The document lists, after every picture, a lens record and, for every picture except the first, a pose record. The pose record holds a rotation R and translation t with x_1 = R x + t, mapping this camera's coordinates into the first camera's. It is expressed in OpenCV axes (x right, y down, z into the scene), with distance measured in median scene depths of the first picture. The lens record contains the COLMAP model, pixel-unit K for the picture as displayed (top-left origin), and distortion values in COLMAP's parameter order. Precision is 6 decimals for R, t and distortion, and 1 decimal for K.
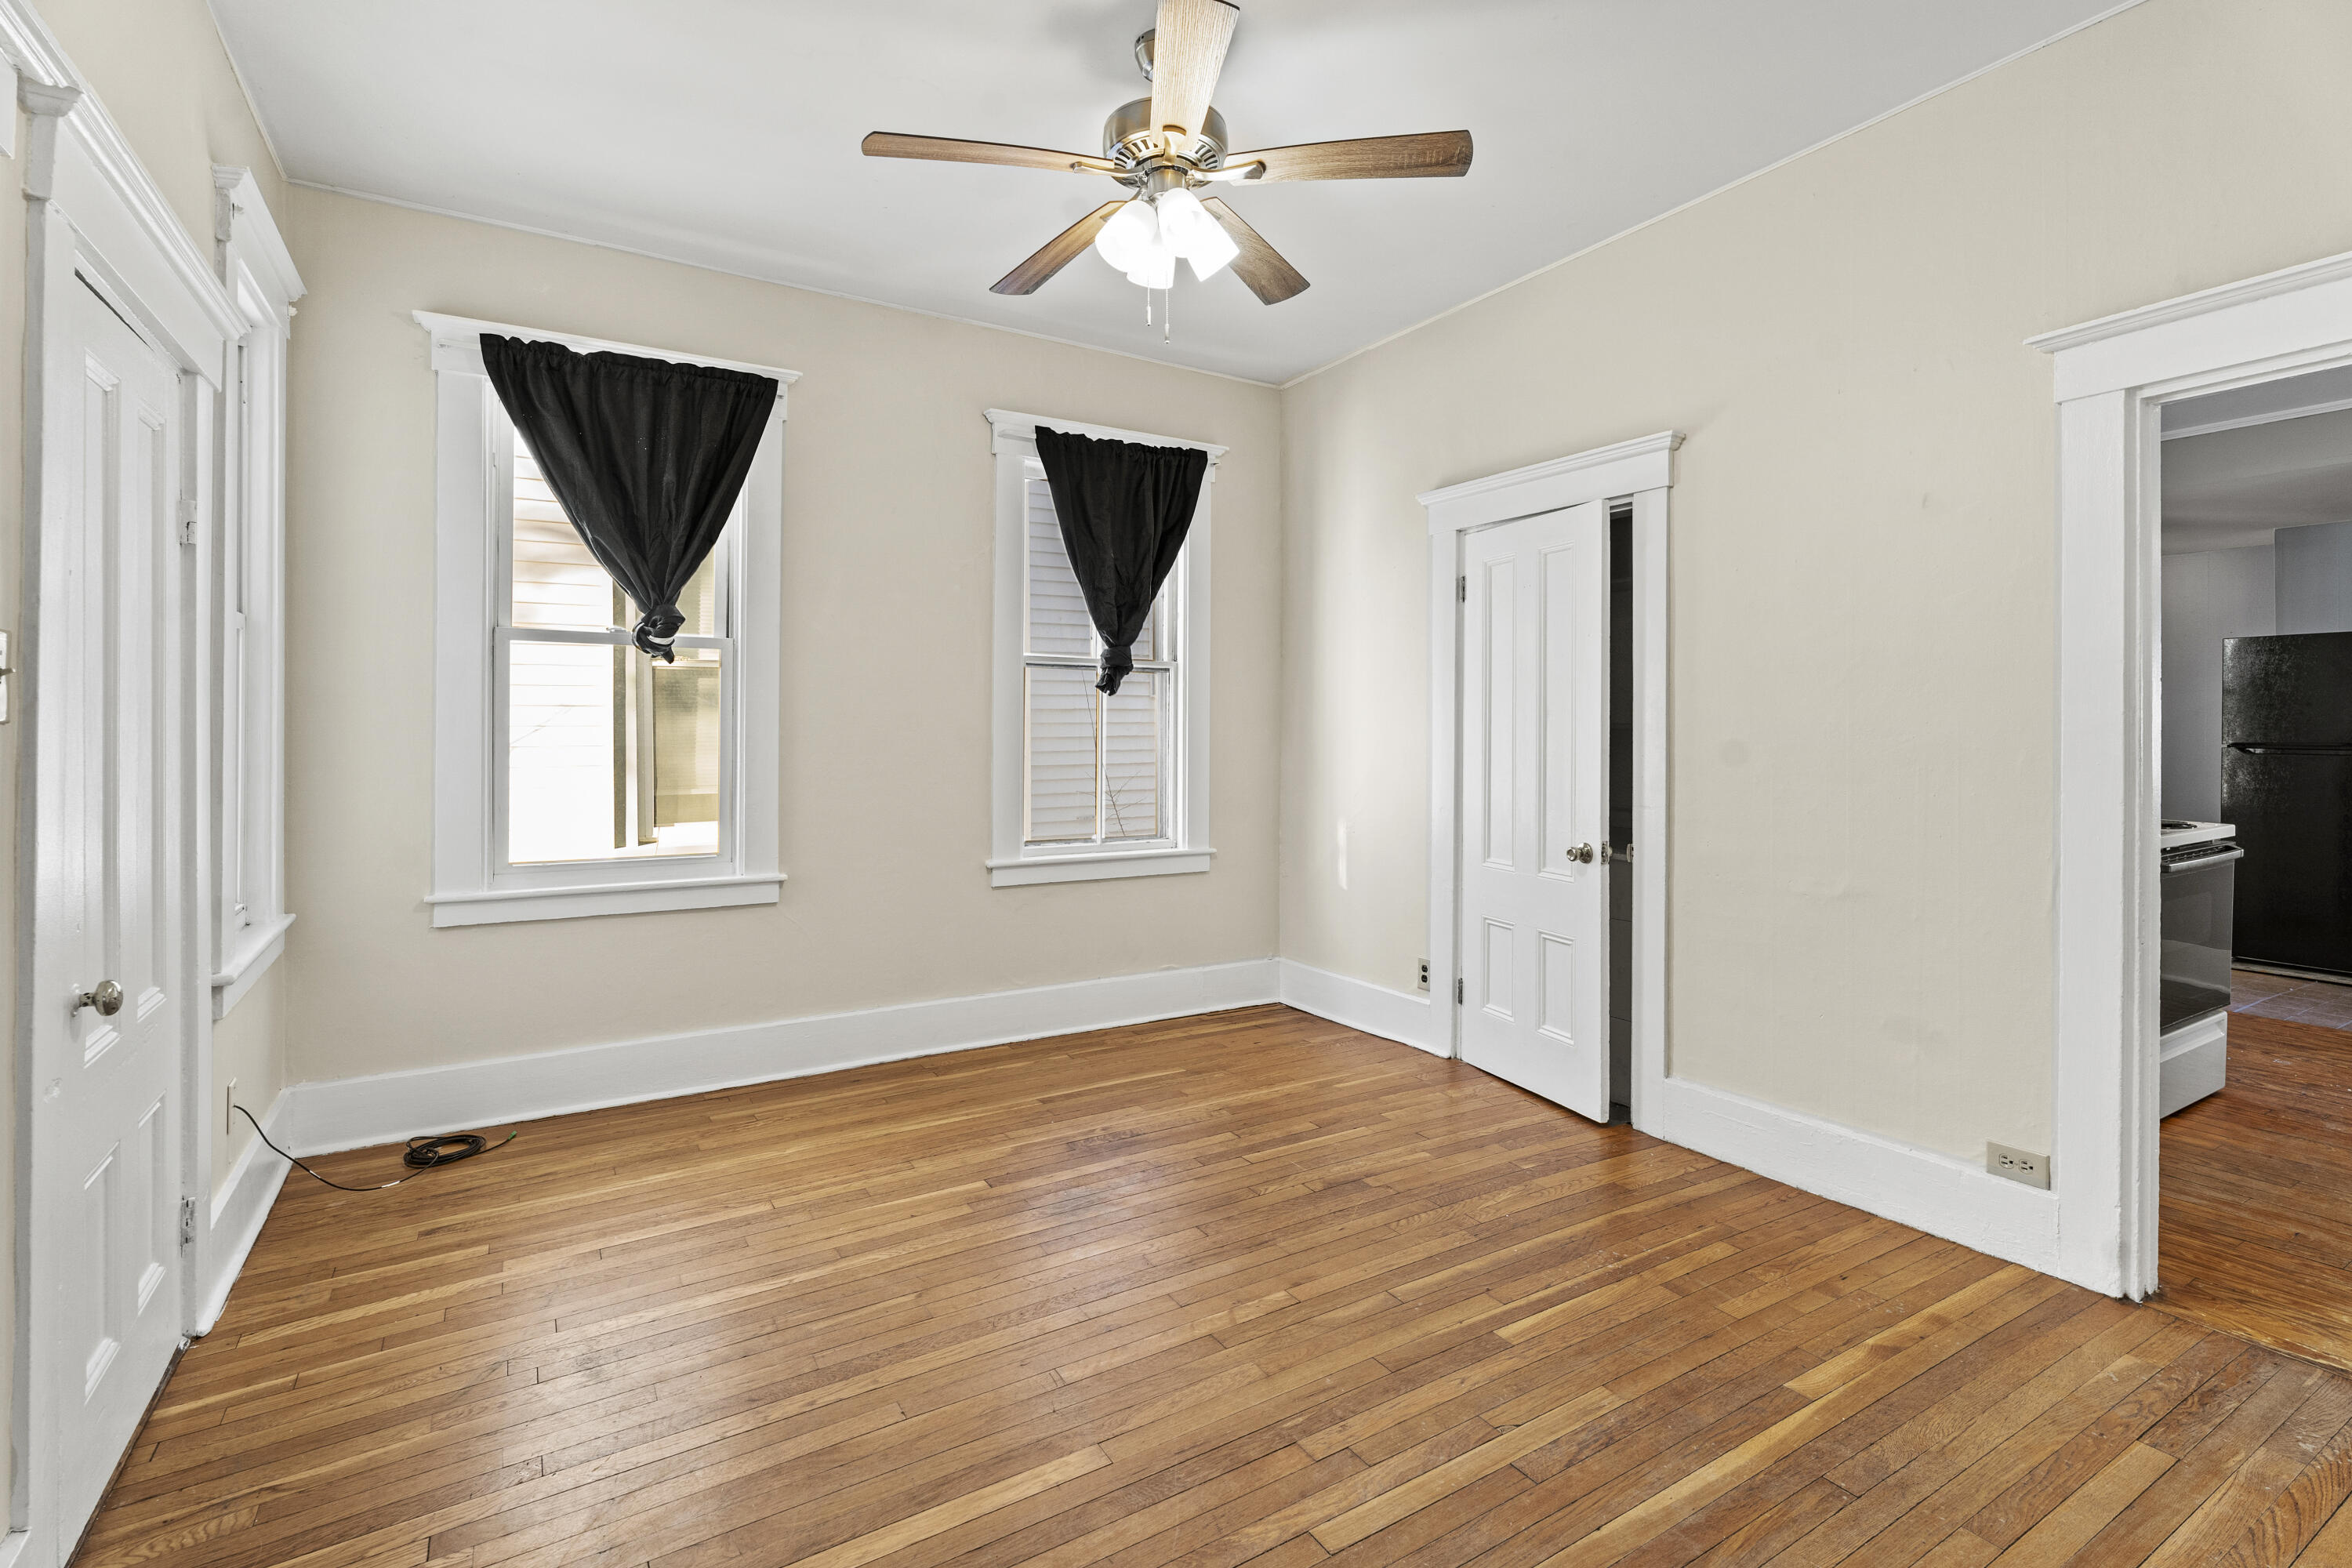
lens RADIAL K [[1076.4, 0, 1158.2], [0, 1076.4, 729.3], [0, 0, 1]] dist [0.003843, -0.002727]
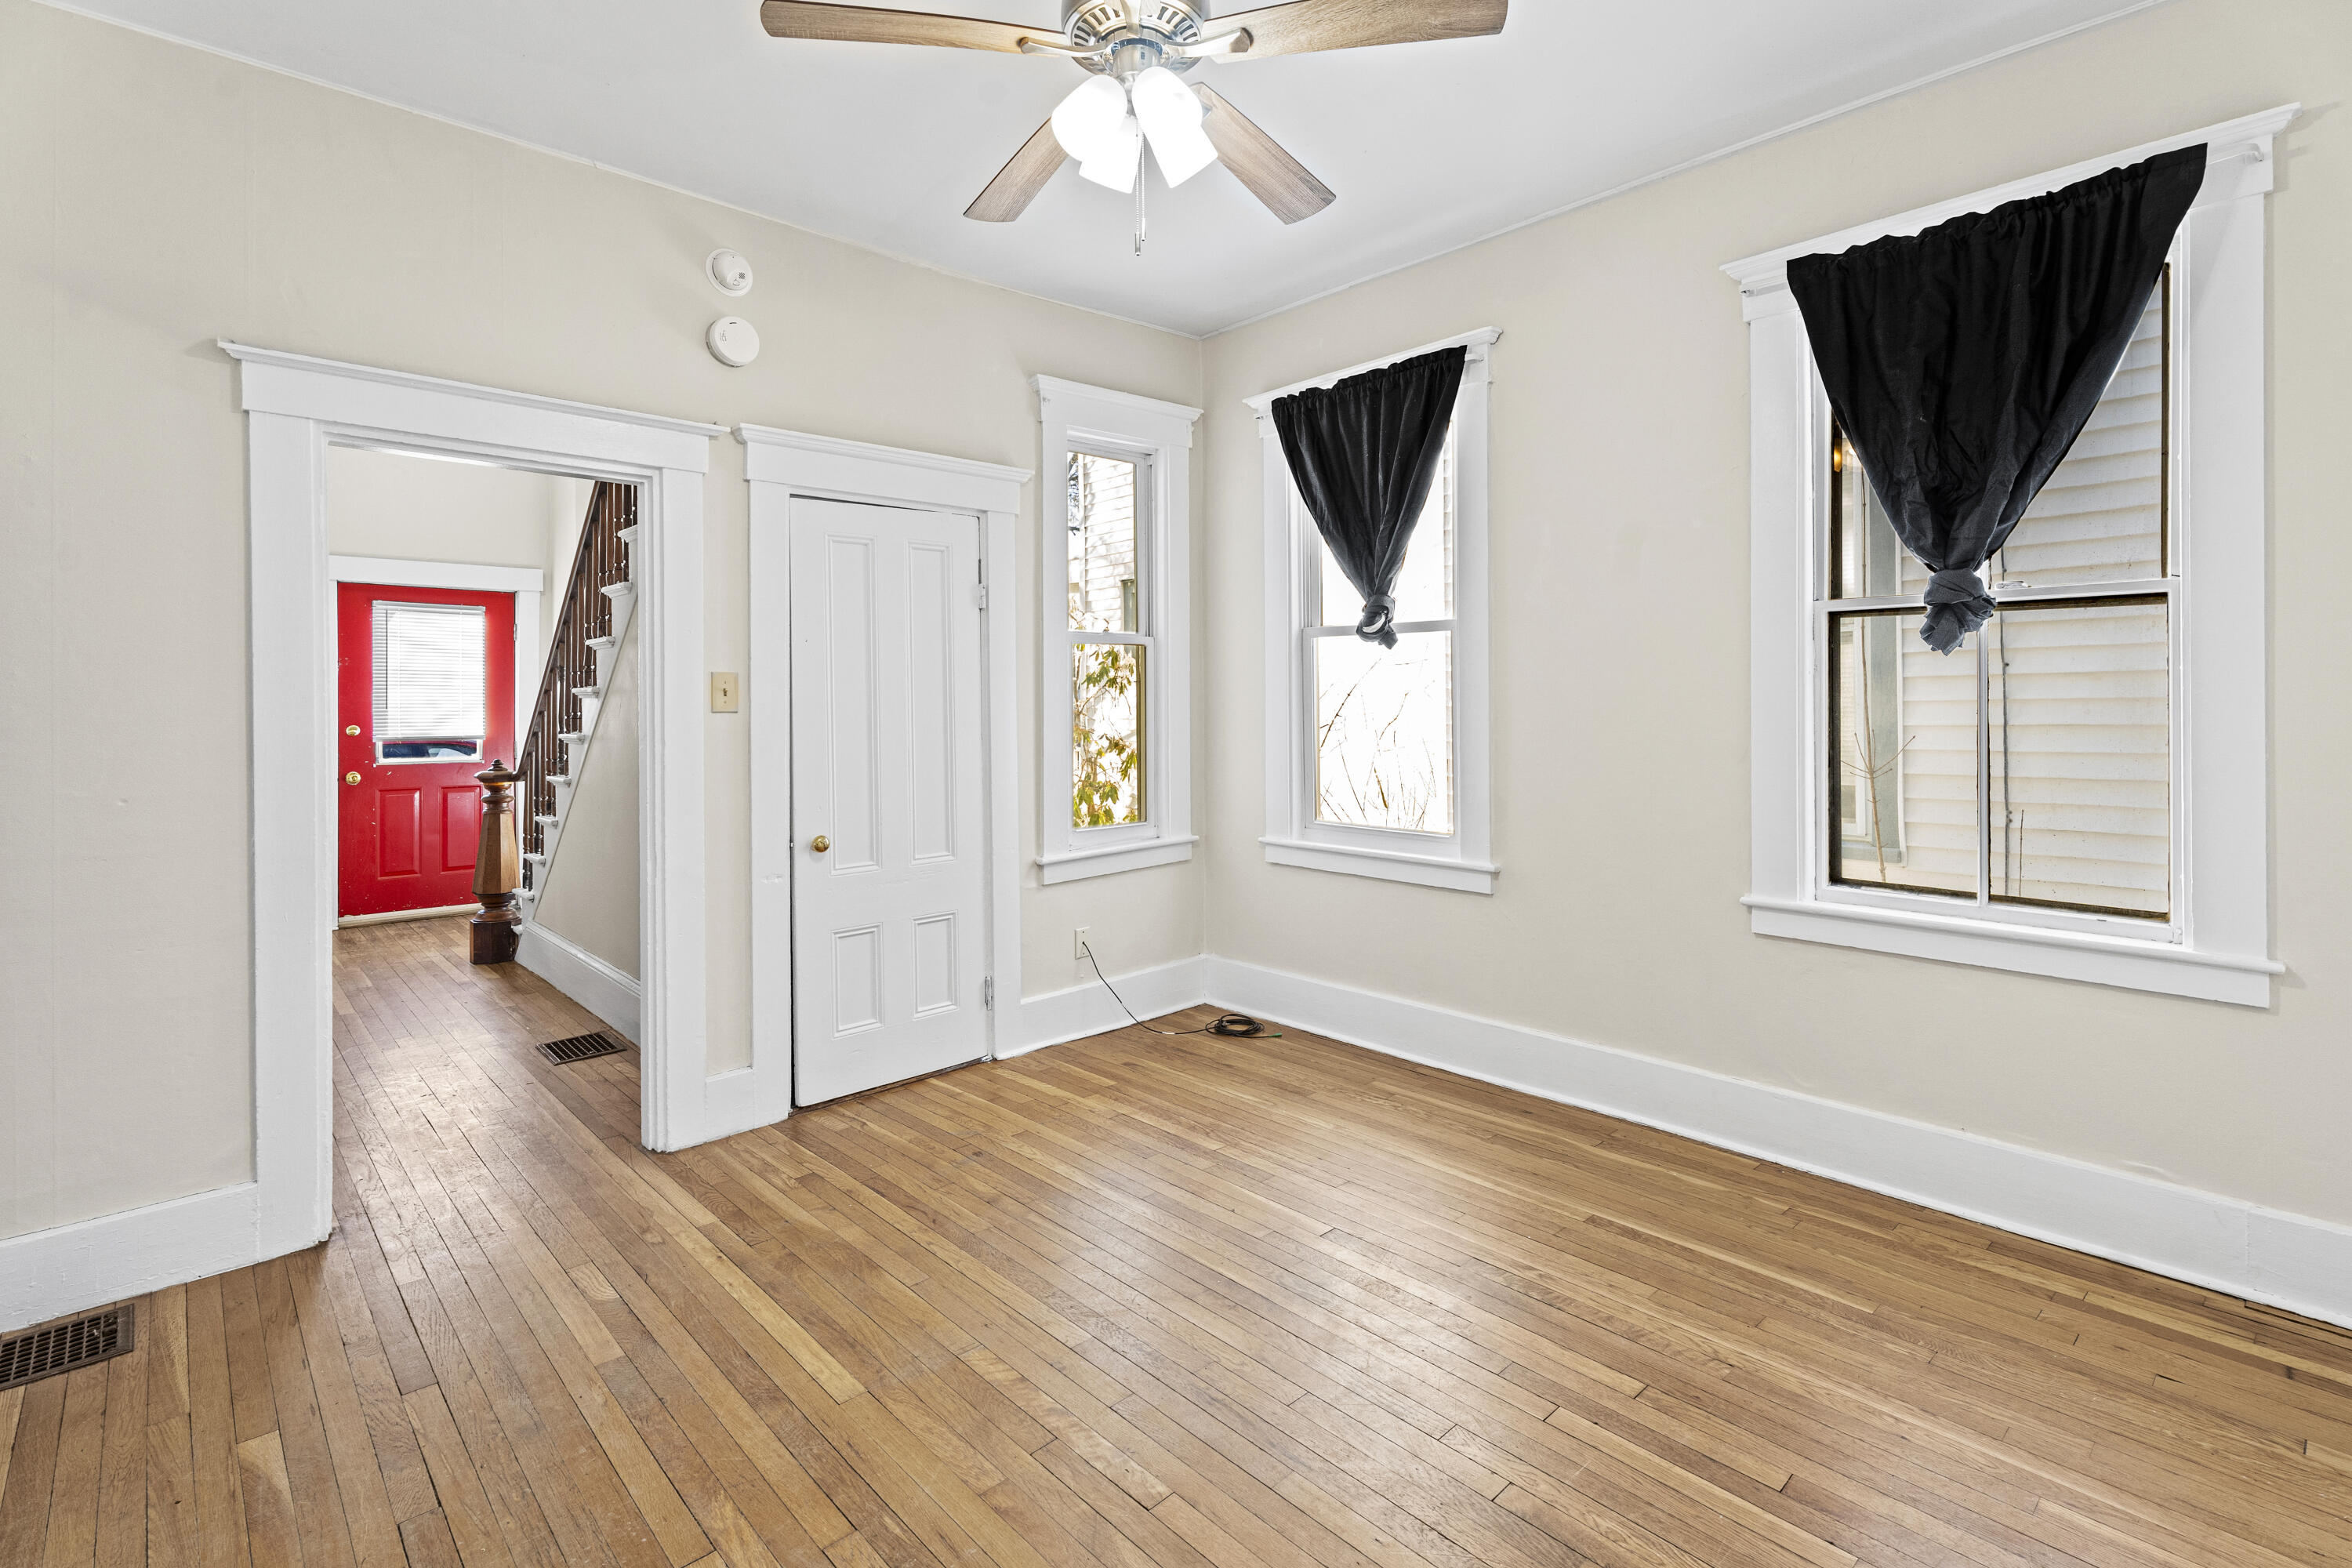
lens RADIAL K [[1076.4, 0, 1156.5], [0, 1076.4, 710.7], [0, 0, 1]] dist [0.003843, -0.002727]
pose [[0.207243, 0.004570, -0.978279, 0.567137], [0.006382, 0.999961, 0.006024, -0.009256], [0.978269, -0.007492, 0.207206, 0.576837]]
